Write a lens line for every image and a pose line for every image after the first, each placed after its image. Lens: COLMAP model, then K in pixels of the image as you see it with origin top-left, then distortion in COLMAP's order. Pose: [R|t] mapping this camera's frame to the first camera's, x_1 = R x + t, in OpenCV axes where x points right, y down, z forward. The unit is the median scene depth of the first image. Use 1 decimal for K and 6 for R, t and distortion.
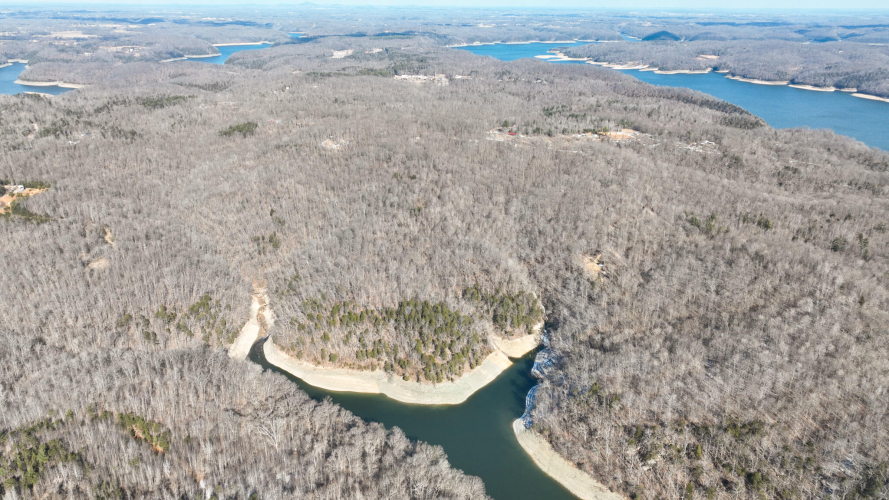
lens RADIAL K [[622.9, 0, 444.0], [0, 622.9, 246.1], [0, 0, 1]] dist [-0.000567, 0.018555]
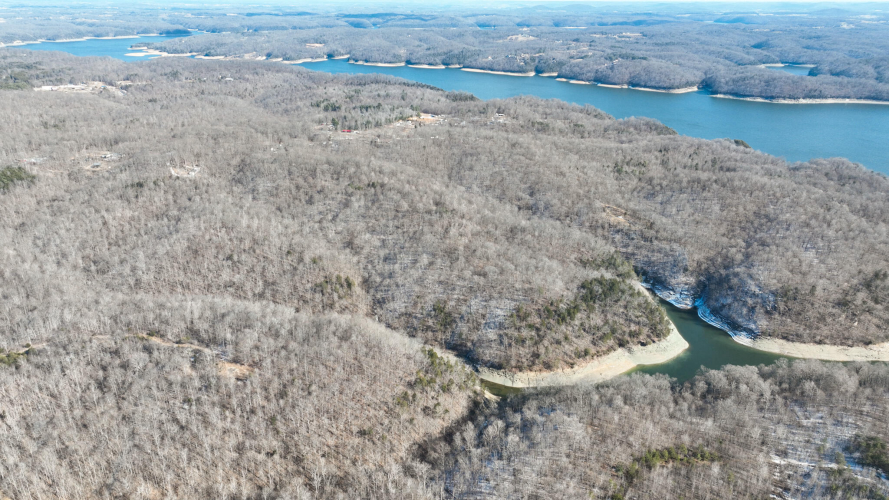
lens RADIAL K [[622.9, 0, 448.2], [0, 622.9, 250.0], [0, 0, 1]] dist [-0.000567, 0.018555]
pose [[0.740992, -0.254500, 0.621418, -0.705509], [0.242998, 0.964308, 0.105173, -0.106962], [-0.626005, 0.073071, 0.776388, 0.267681]]
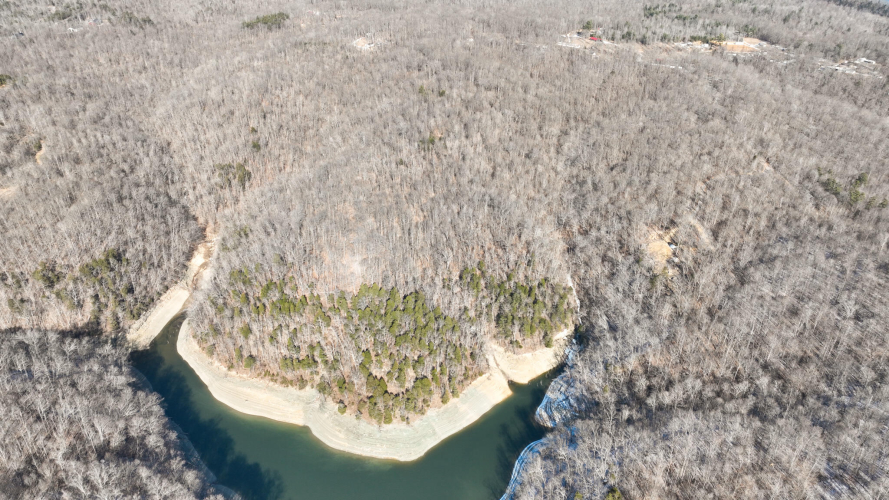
lens RADIAL K [[622.9, 0, 445.1], [0, 622.9, 248.0], [0, 0, 1]] dist [-0.000567, 0.018555]
pose [[0.986283, 0.086167, -0.140788, 0.096596], [-0.063650, 0.985503, 0.157266, -0.055150], [0.152298, -0.146148, 0.977469, 0.282549]]
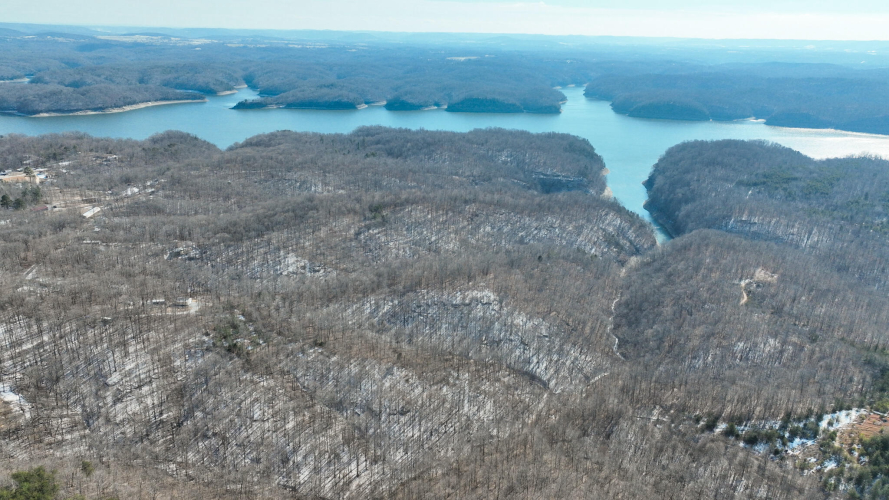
lens RADIAL K [[622.9, 0, 447.9], [0, 622.9, 254.2], [0, 0, 1]] dist [-0.000567, 0.018555]
pose [[-0.538486, -0.300715, 0.787149, -0.932371], [0.282718, 0.815526, 0.504963, -0.552491], [-0.793790, 0.494457, -0.354132, 1.545616]]
